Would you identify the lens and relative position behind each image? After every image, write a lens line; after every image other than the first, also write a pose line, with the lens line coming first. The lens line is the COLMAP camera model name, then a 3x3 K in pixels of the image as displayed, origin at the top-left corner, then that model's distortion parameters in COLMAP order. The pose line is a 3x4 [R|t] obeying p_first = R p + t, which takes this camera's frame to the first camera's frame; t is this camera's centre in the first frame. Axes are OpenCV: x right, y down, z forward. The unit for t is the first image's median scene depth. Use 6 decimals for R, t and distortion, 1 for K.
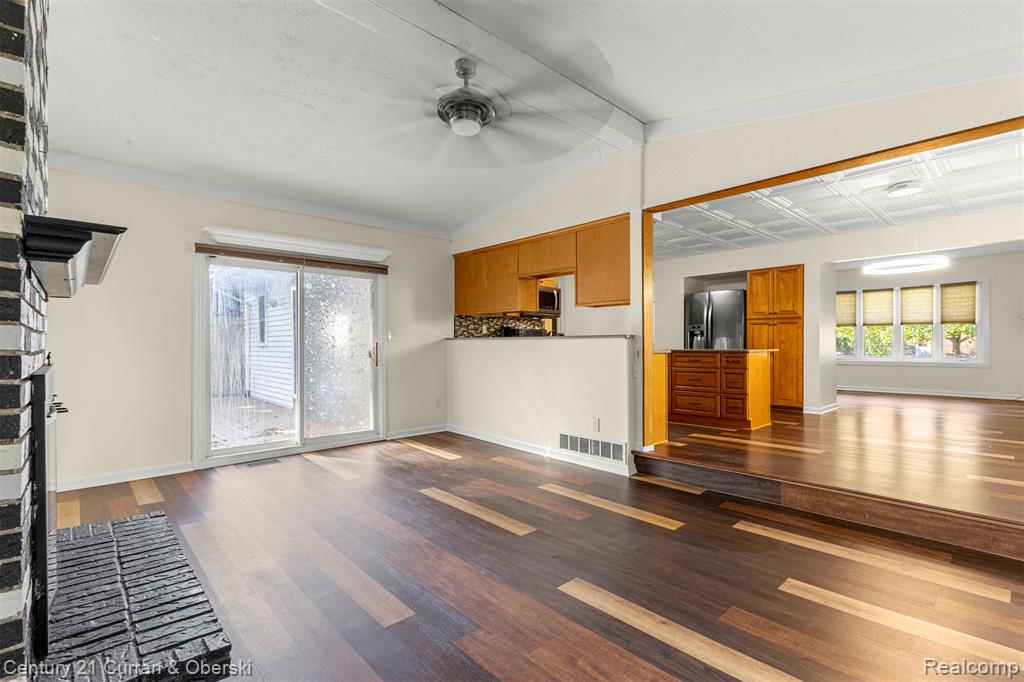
lens RADIAL K [[472.1, 0, 506.9], [0, 472.1, 344.3], [0, 0, 1]] dist [0.001210, 0.001365]
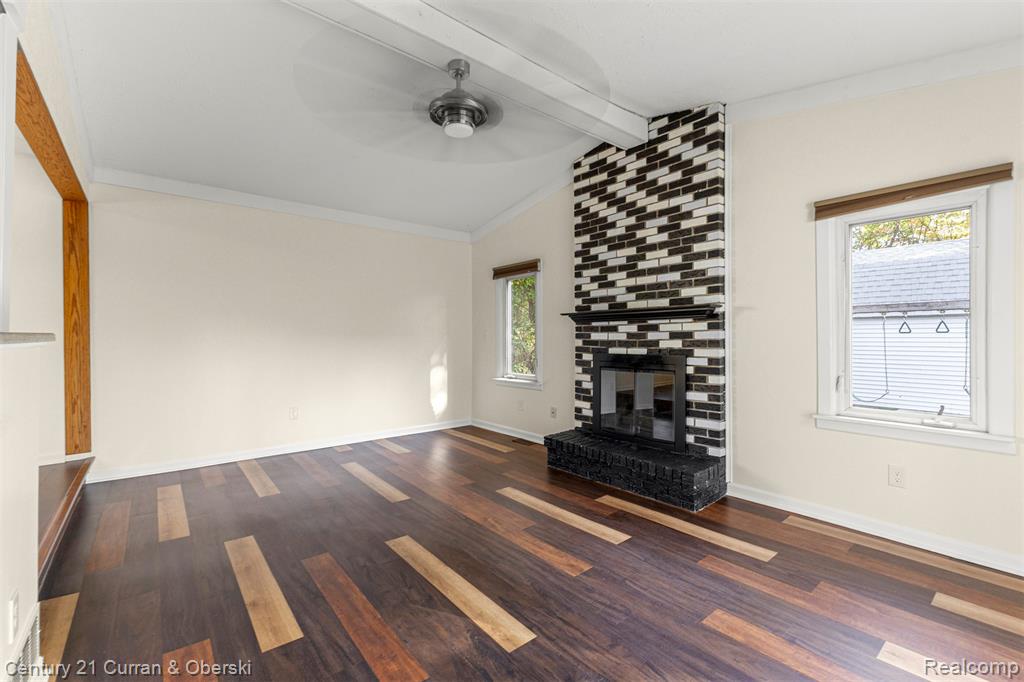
lens RADIAL K [[444.2, 0, 510.3], [0, 444.2, 334.1], [0, 0, 1]] dist [0.008092, -0.001366]
pose [[-0.998674, 0.000625, 0.051472, -0.106951], [0.000196, 0.999965, -0.008343, -0.008940], [-0.051475, -0.008322, -0.998640, 0.860873]]
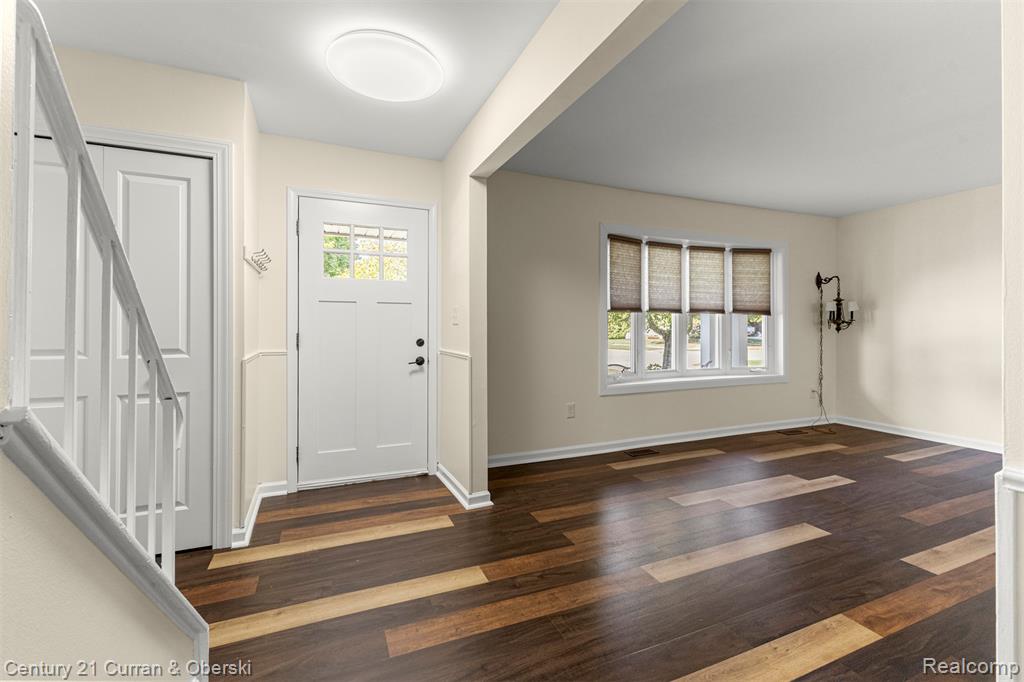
lens RADIAL K [[444.2, 0, 506.0], [0, 444.2, 326.9], [0, 0, 1]] dist [0.008092, -0.001366]
pose [[0.331714, -0.000692, 0.943380, 0.352119], [-0.001941, 0.999997, 0.001416, -0.032292], [-0.943378, -0.002301, 0.331712, 1.367979]]
